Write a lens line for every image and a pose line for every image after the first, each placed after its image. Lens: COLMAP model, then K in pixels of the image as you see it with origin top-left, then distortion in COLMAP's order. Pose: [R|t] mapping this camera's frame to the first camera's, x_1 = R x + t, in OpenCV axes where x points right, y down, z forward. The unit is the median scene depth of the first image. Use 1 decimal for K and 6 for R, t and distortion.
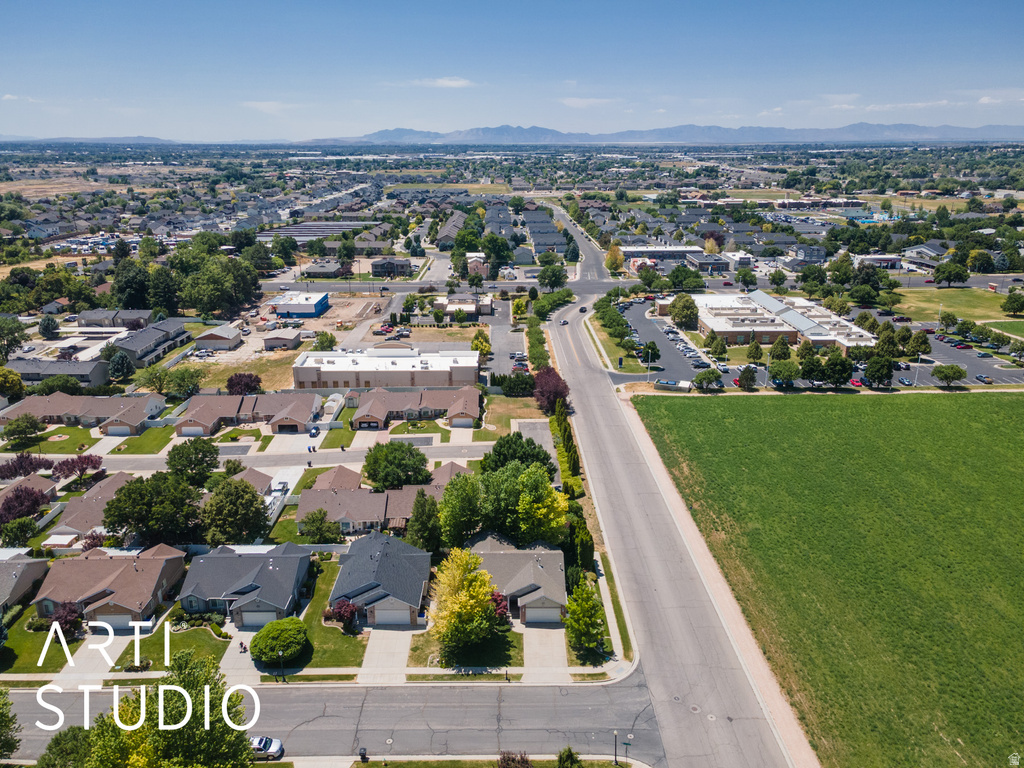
lens RADIAL K [[753.5, 0, 501.7], [0, 753.5, 378.3], [0, 0, 1]] dist [0.043846, 0.008671]
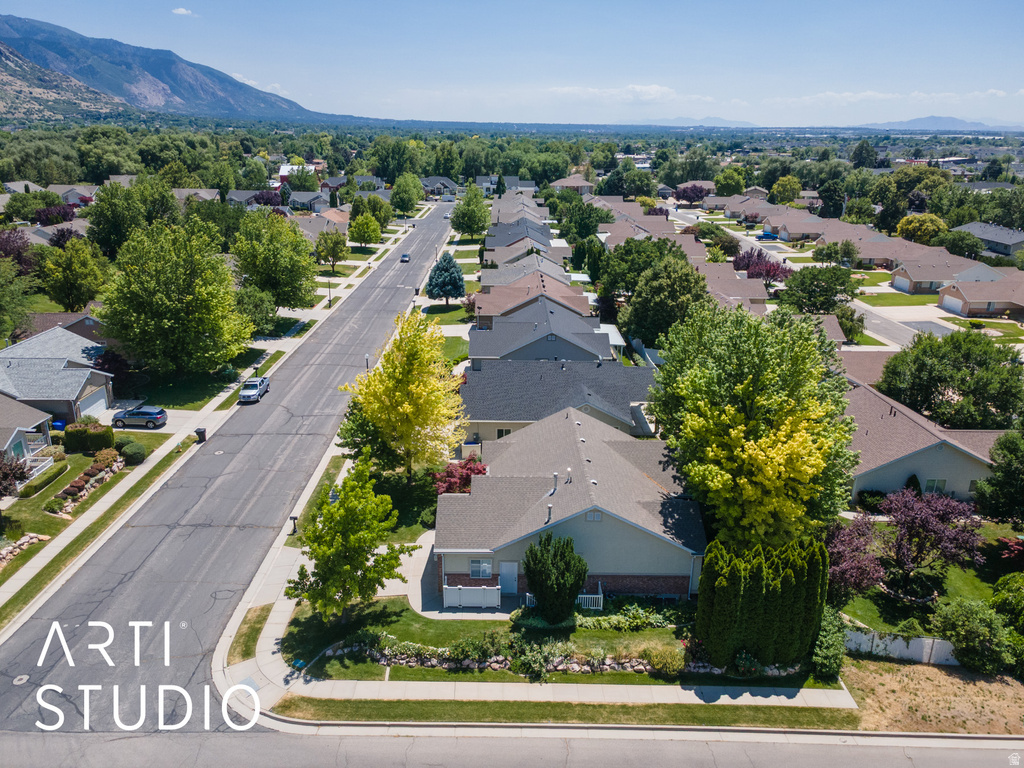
lens RADIAL K [[753.5, 0, 505.0], [0, 753.5, 381.1], [0, 0, 1]] dist [0.043846, 0.008671]
pose [[0.002387, 0.319975, -0.947423, 0.235210], [-0.319737, 0.897936, 0.302455, 0.047263], [0.947503, 0.302204, 0.104451, 0.521352]]
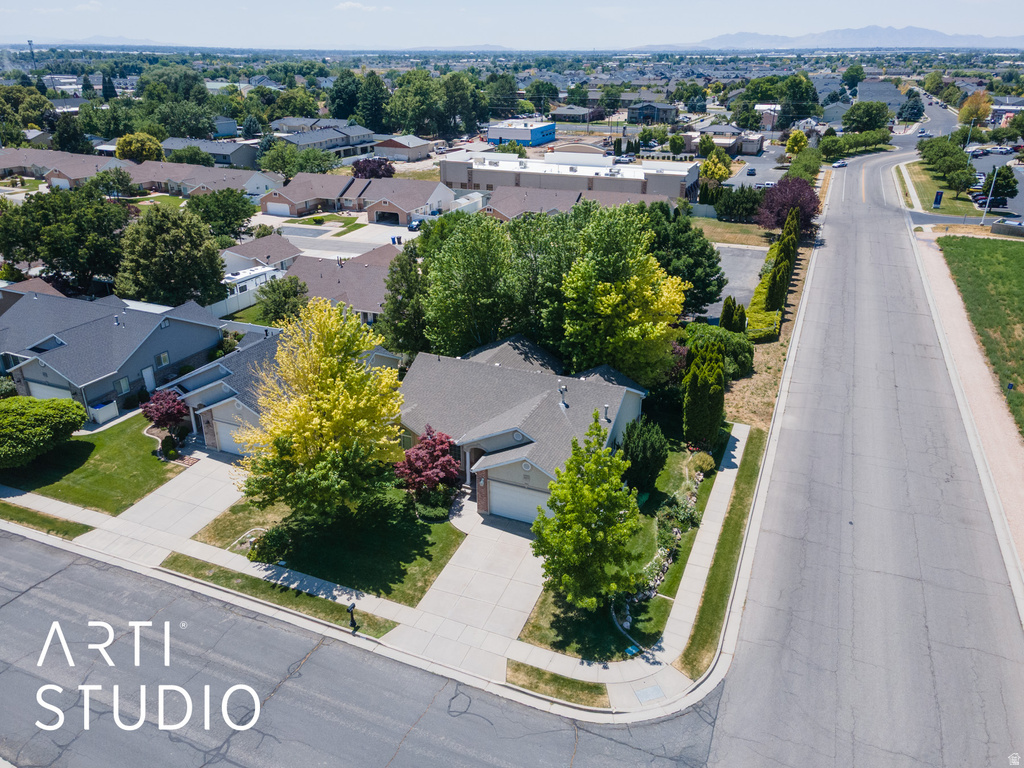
lens RADIAL K [[753.5, 0, 506.7], [0, 753.5, 375.3], [0, 0, 1]] dist [0.043846, 0.008671]
pose [[0.917993, 0.161252, -0.362336, 0.099880], [-0.126304, 0.984910, 0.118324, 0.105282], [0.375948, -0.062856, 0.924506, 0.334179]]
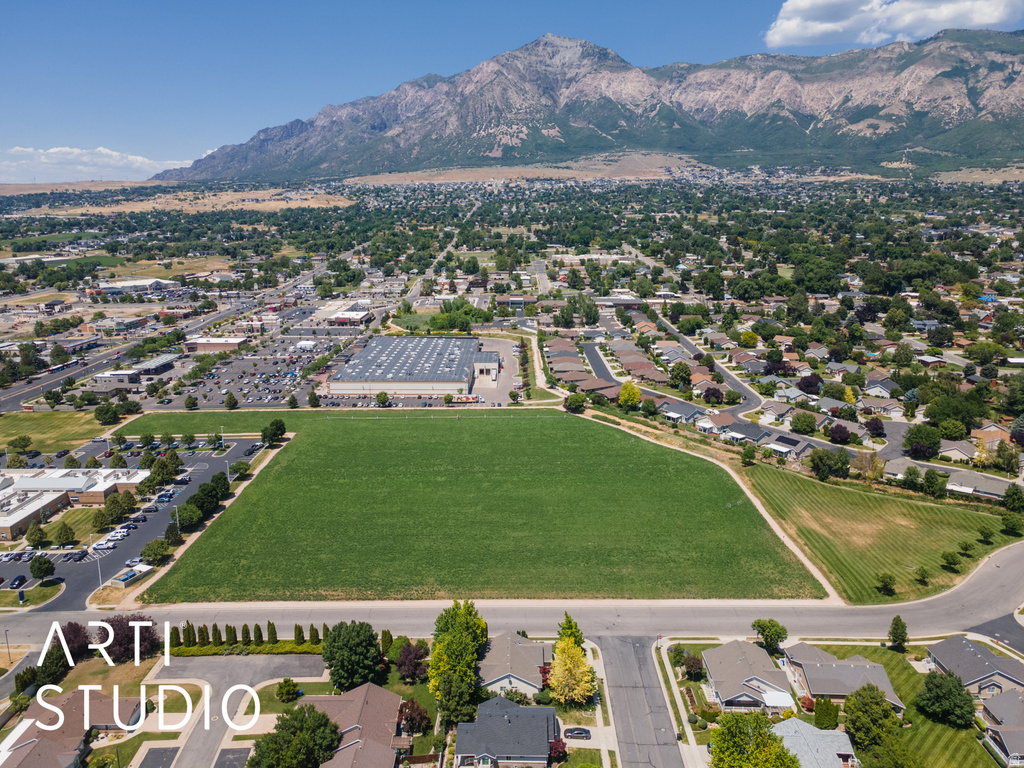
lens RADIAL K [[753.5, 0, 518.4], [0, 753.5, 383.6], [0, 0, 1]] dist [0.043846, 0.008671]
pose [[-0.003895, -0.222181, 0.974998, -0.705366], [0.300648, 0.929636, 0.213045, -0.293678], [-0.953727, 0.293961, 0.063178, 0.436588]]
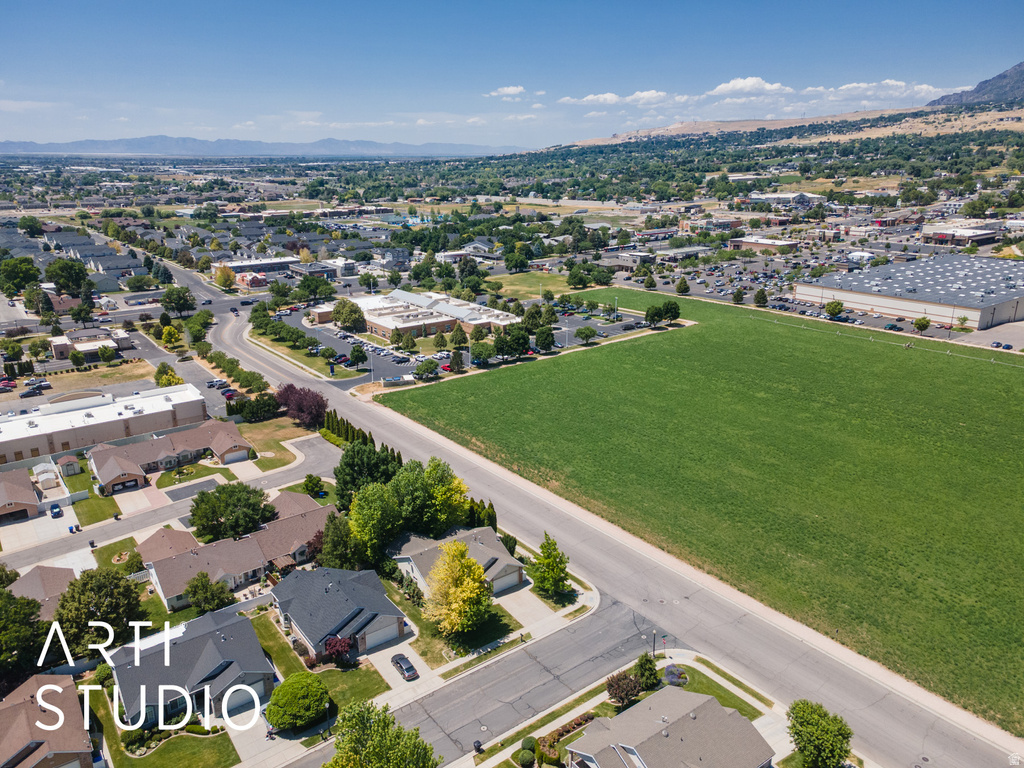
lens RADIAL K [[753.5, 0, 504.1], [0, 753.5, 386.6], [0, 0, 1]] dist [0.043846, 0.008671]
pose [[0.799259, -0.182296, 0.572672, -0.282669], [0.185666, 0.981172, 0.053204, -0.012358], [-0.571588, 0.063802, 0.818056, 0.050227]]
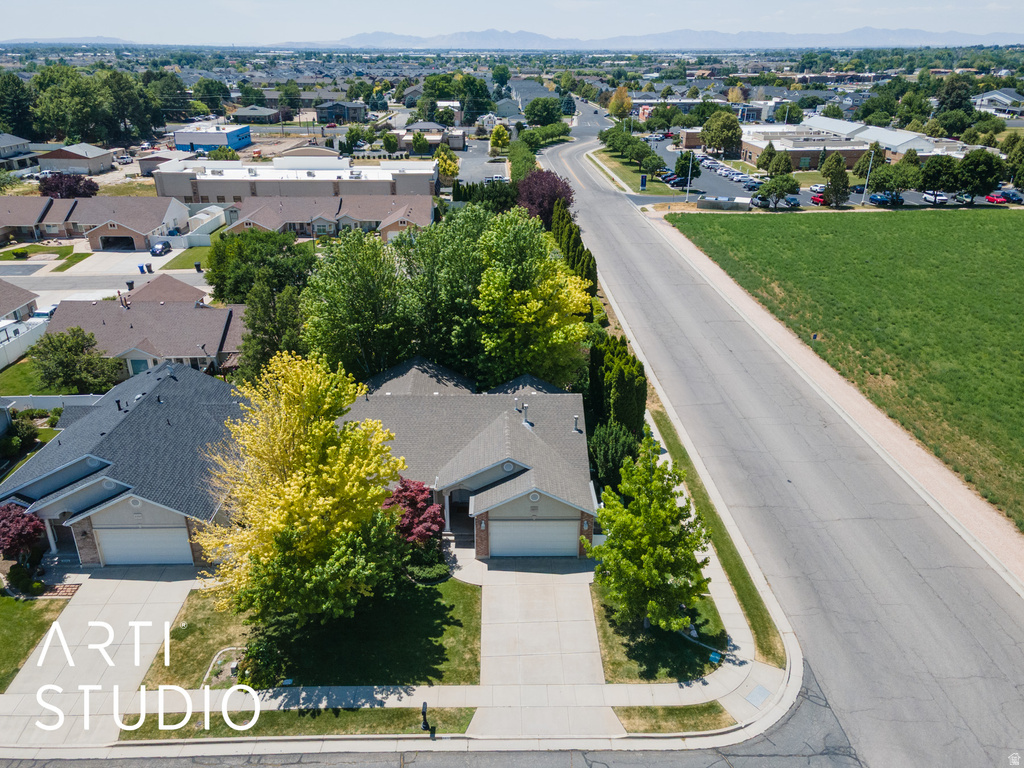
lens RADIAL K [[753.5, 0, 499.7], [0, 753.5, 376.7], [0, 0, 1]] dist [0.043846, 0.008671]
pose [[0.999890, -0.001696, 0.014705, 0.017085], [0.000253, 0.995224, 0.097621, 0.104310], [-0.014801, -0.097606, 0.995115, 0.337907]]
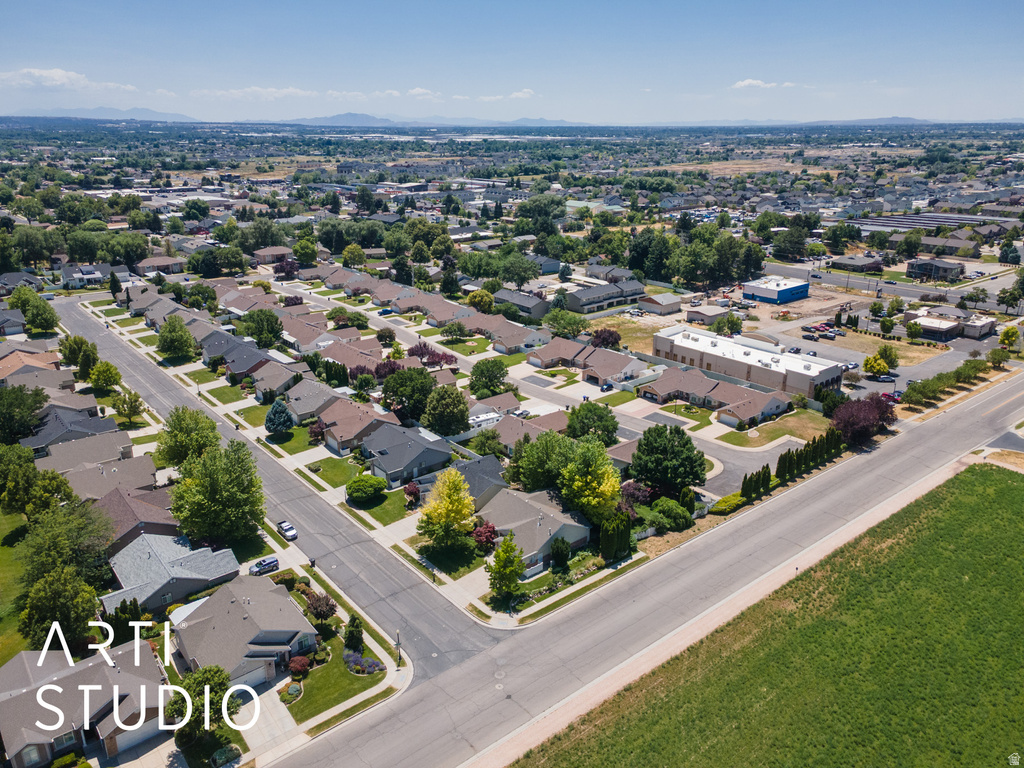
lens RADIAL K [[753.5, 0, 501.3], [0, 753.5, 390.9], [0, 0, 1]] dist [0.043846, 0.008671]
pose [[0.628558, 0.264361, -0.731457, 0.430617], [-0.237599, 0.960770, 0.143064, -0.043224], [0.740582, 0.083869, 0.666711, 0.127458]]
